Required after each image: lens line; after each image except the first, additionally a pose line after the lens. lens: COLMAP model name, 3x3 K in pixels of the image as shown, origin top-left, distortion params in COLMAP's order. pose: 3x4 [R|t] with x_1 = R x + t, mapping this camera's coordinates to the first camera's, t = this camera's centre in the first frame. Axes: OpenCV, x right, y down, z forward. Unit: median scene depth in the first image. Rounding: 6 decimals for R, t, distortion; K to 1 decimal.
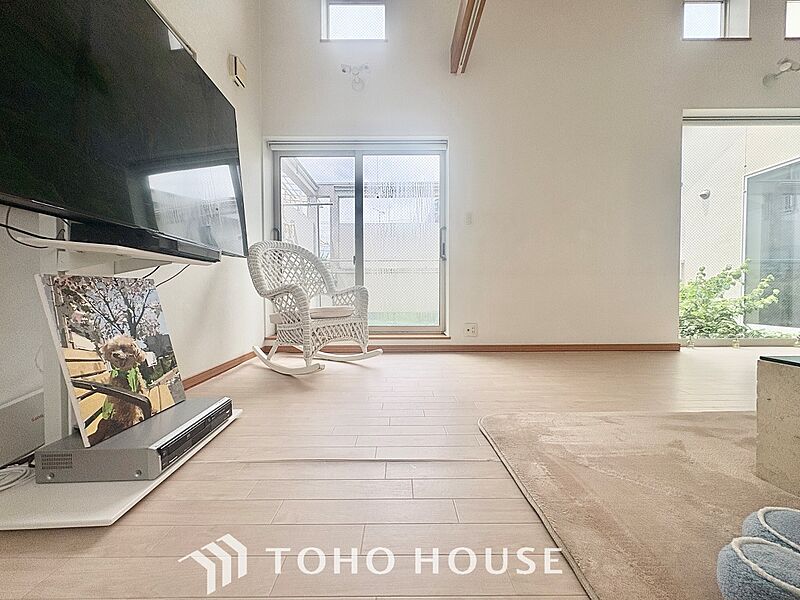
lens RADIAL K [[318.8, 0, 401.1], [0, 318.8, 302.2], [0, 0, 1]] dist [-0.002014, 0.000147]
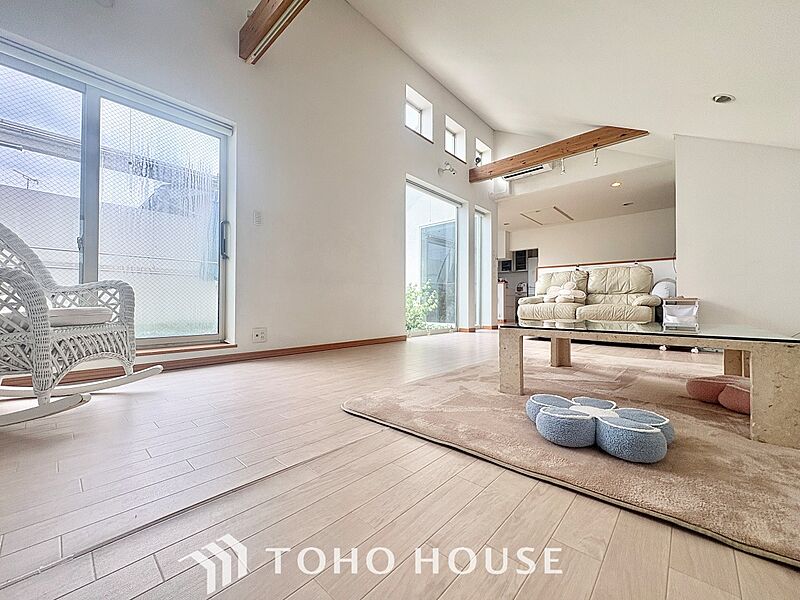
lens RADIAL K [[318.8, 0, 399.7], [0, 318.8, 301.7], [0, 0, 1]] dist [-0.002014, 0.000147]
pose [[0.674199, 0.010455, 0.738475, -0.236612], [0.020122, 0.999269, -0.032518, 0.032112], [-0.738275, 0.036783, 0.673496, 0.073810]]
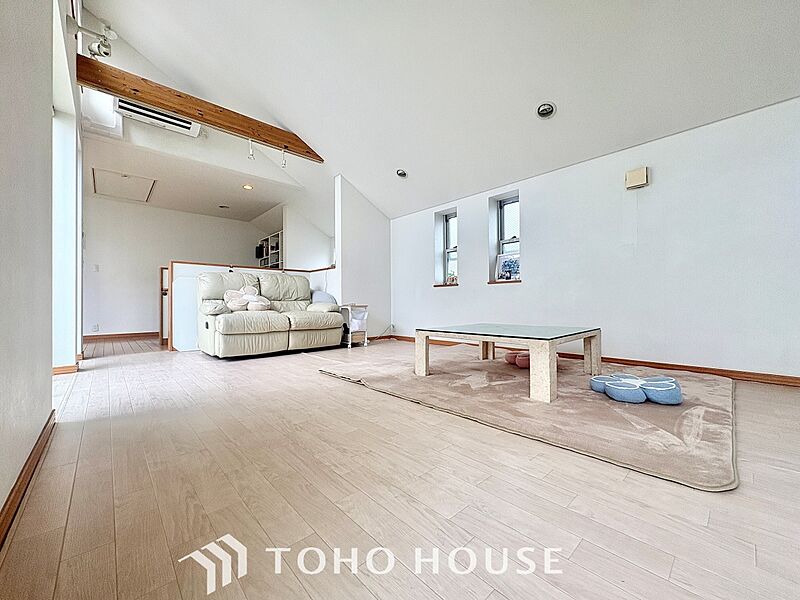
lens RADIAL K [[318.8, 0, 399.0], [0, 318.8, 300.7], [0, 0, 1]] dist [-0.002014, 0.000147]
pose [[-0.675778, 0.016121, 0.736929, 0.121897], [0.034643, 0.999351, 0.009906, -0.039779], [-0.736290, 0.032224, -0.675898, 1.124717]]
